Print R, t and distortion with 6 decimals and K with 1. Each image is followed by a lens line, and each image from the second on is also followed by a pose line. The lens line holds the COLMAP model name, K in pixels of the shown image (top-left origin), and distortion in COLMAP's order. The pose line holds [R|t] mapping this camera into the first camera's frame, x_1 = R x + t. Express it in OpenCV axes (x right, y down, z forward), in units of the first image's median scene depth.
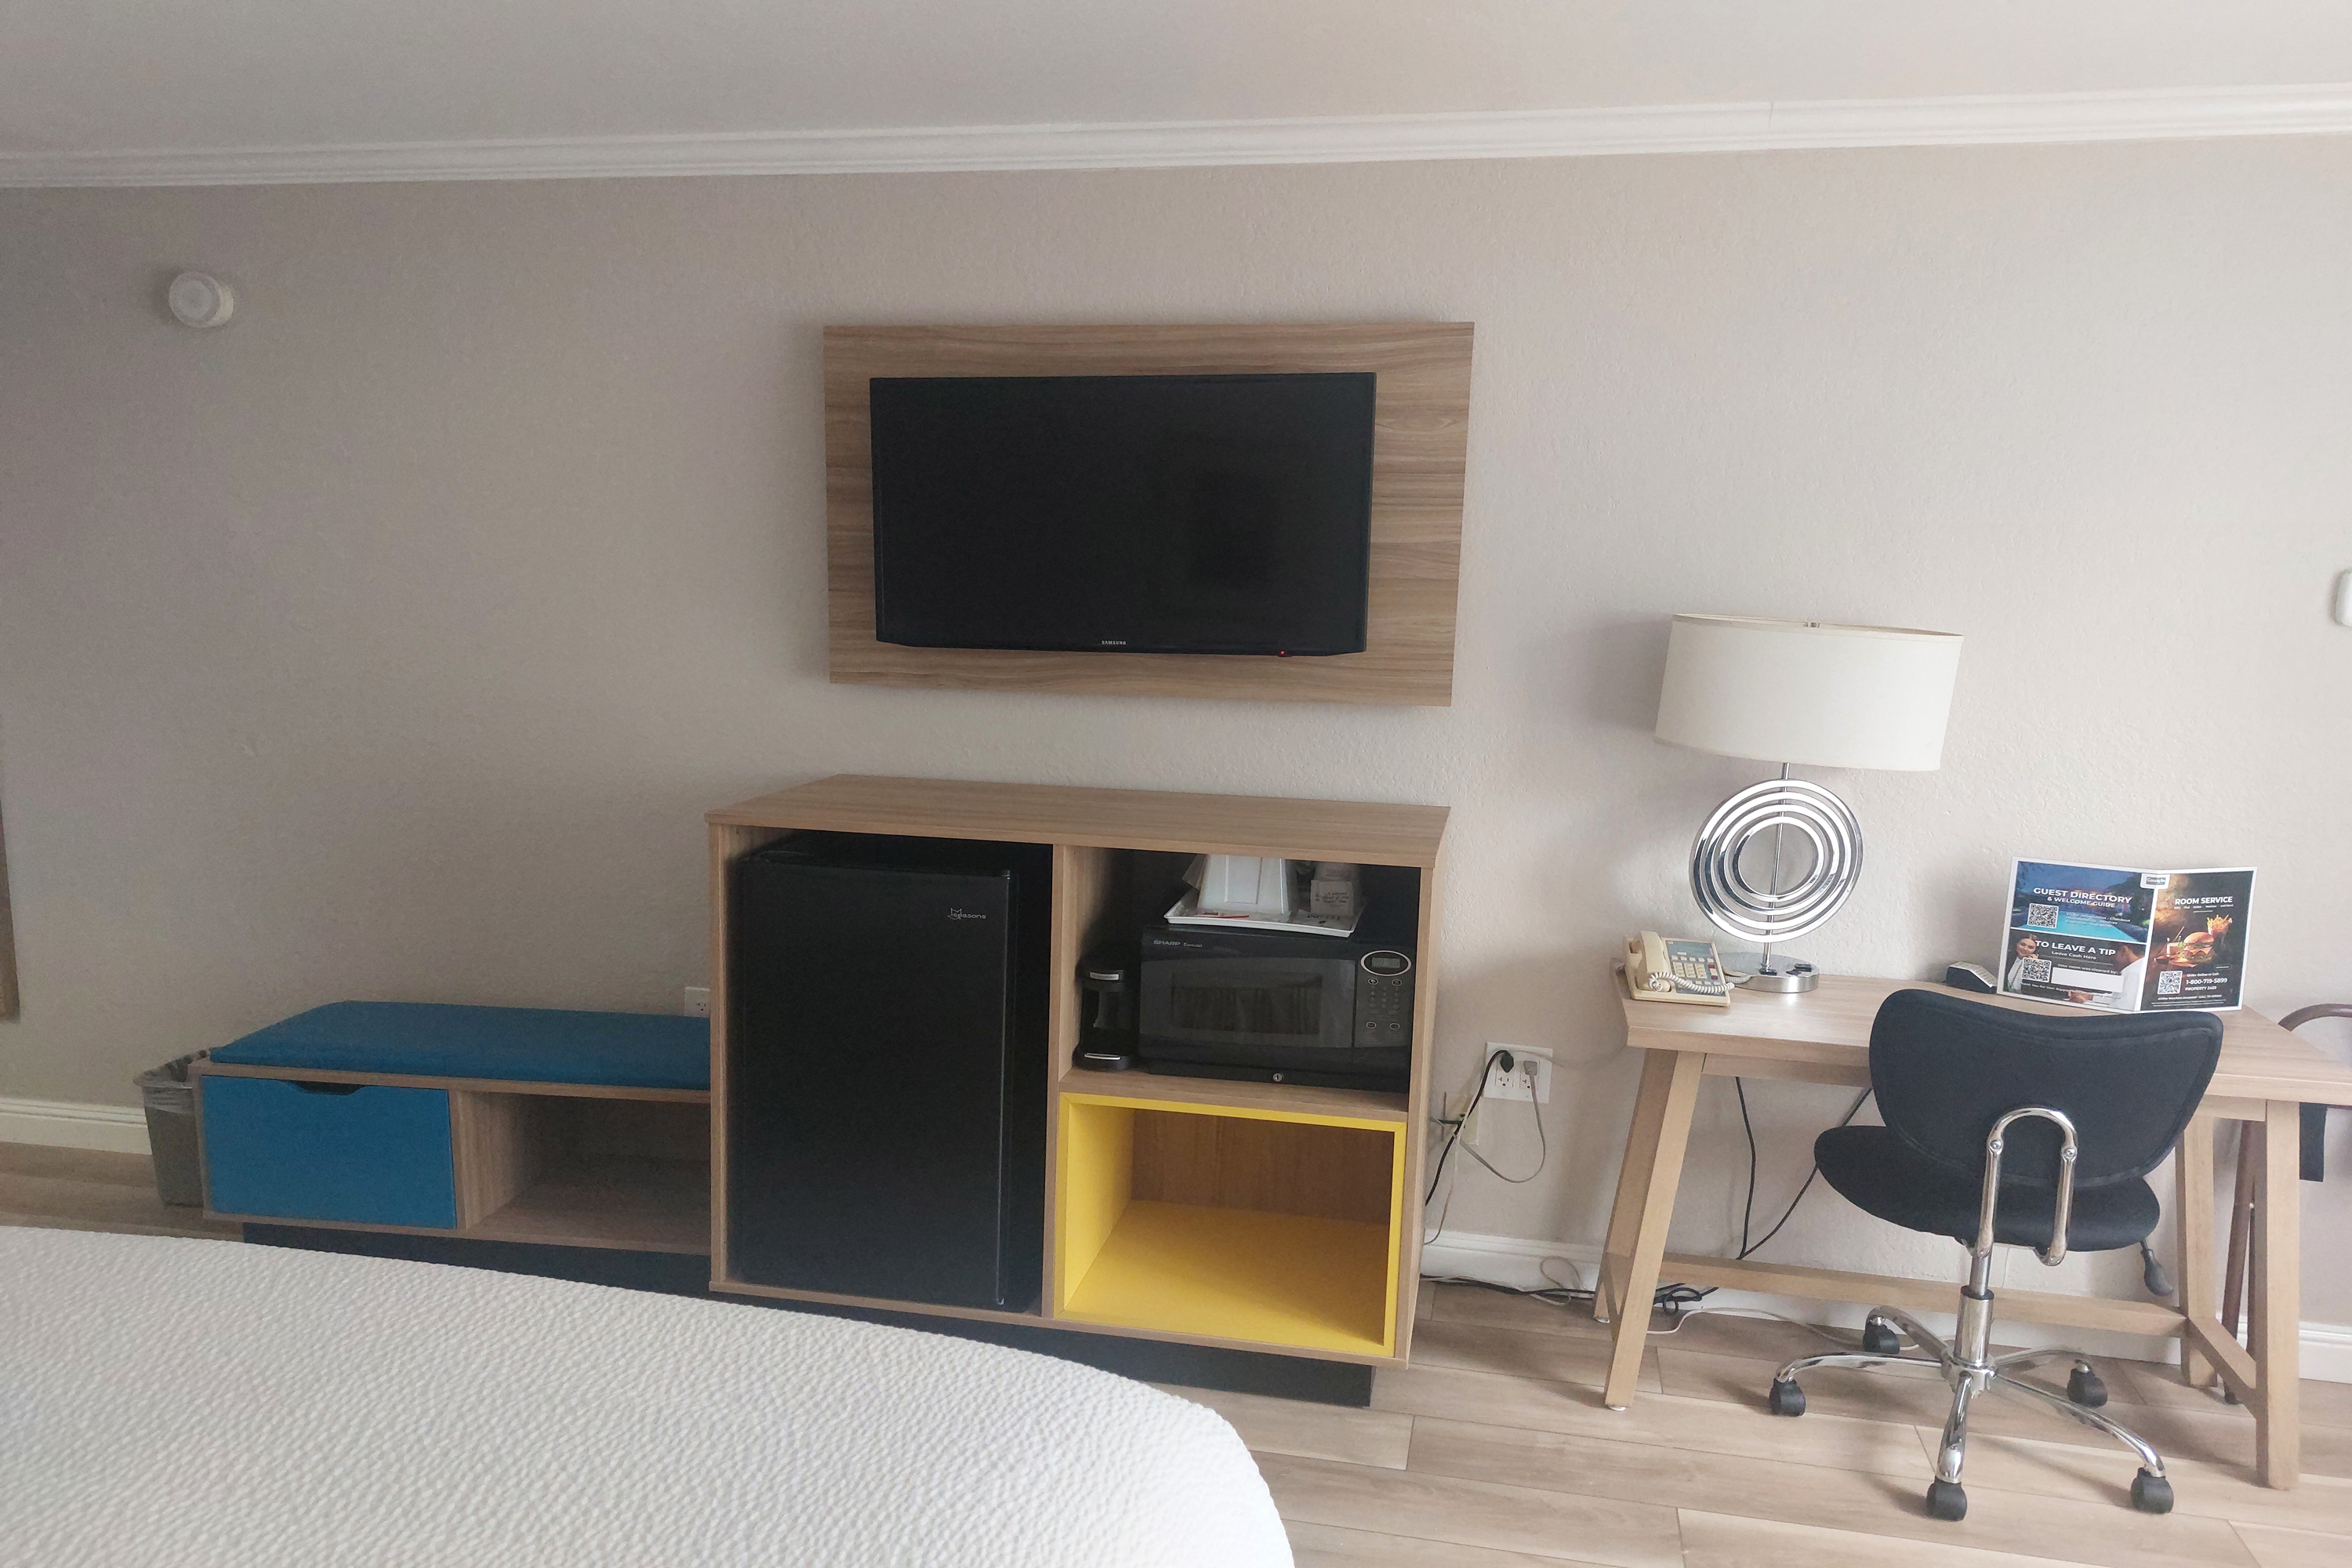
lens RADIAL K [[1619.2, 0, 1176.8], [0, 1619.2, 838.9], [0, 0, 1]] dist [0.036548, -0.008607]
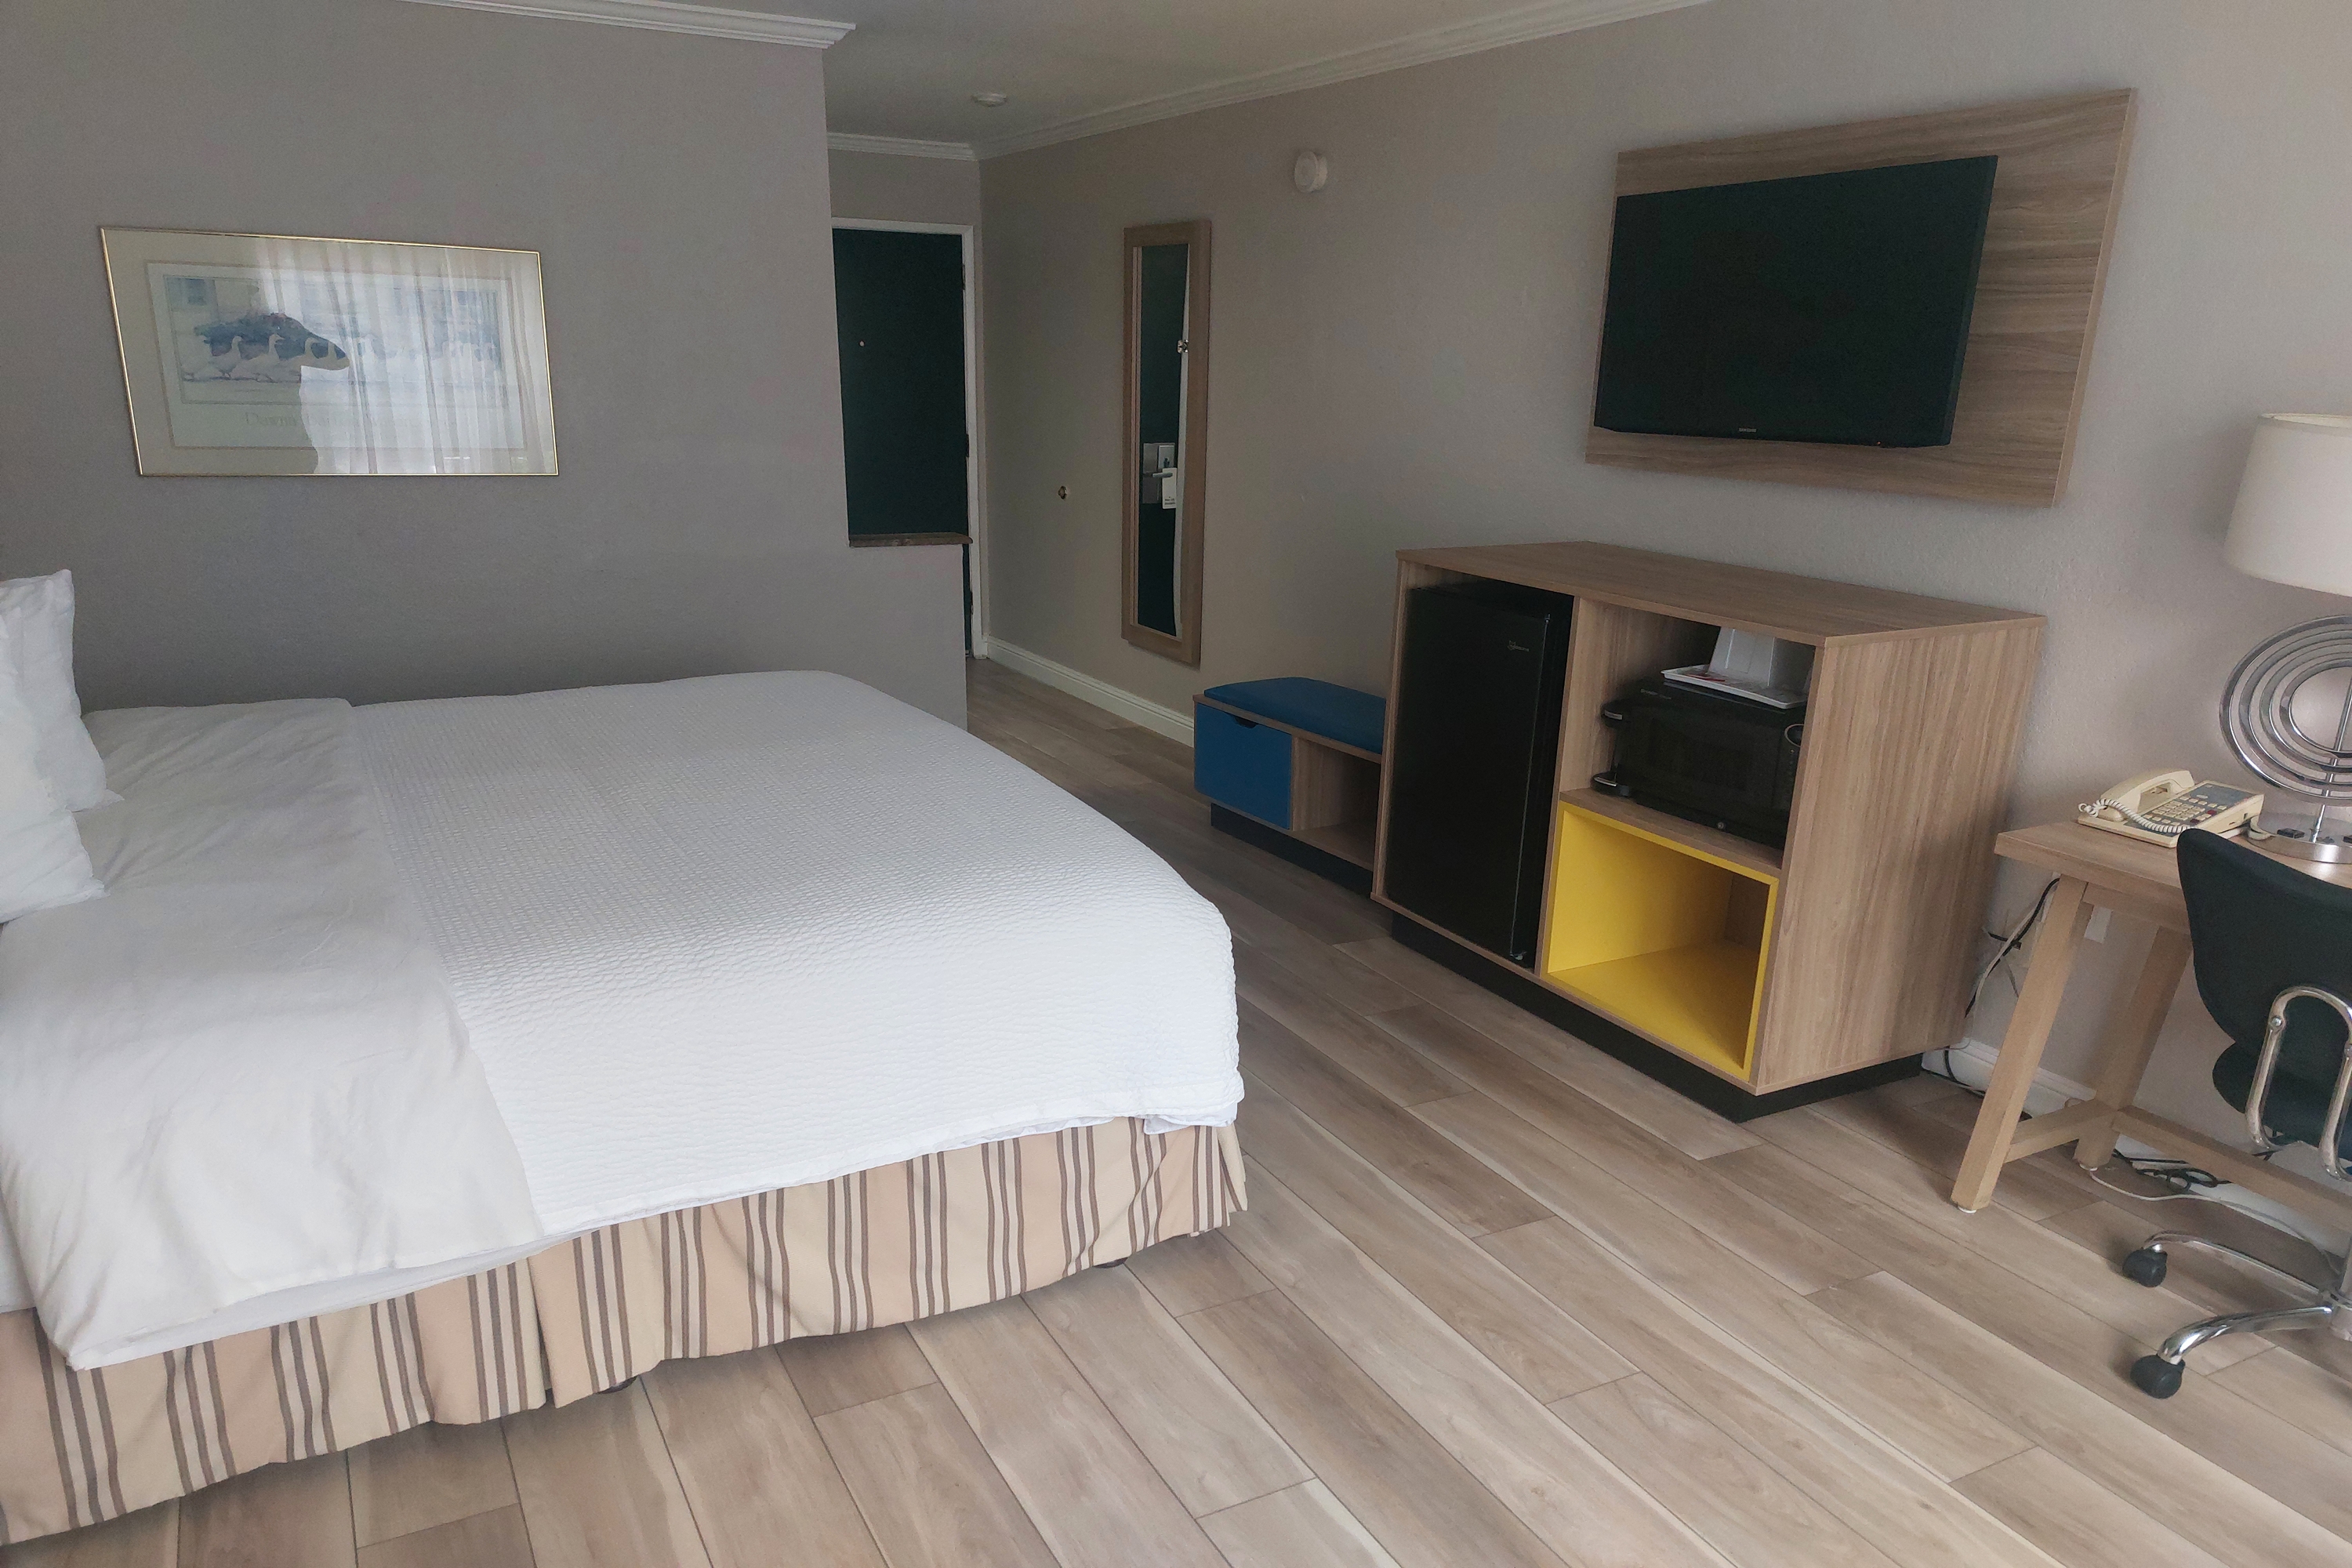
lens RADIAL K [[1626.5, 0, 1173.7], [0, 1626.5, 851.7], [0, 0, 1]] dist [0.043014, -0.045990]
pose [[0.640965, 0.217531, -0.736100, 0.611920], [-0.122772, 0.975709, 0.181435, 0.004563], [0.757687, -0.025921, 0.652103, -0.035985]]
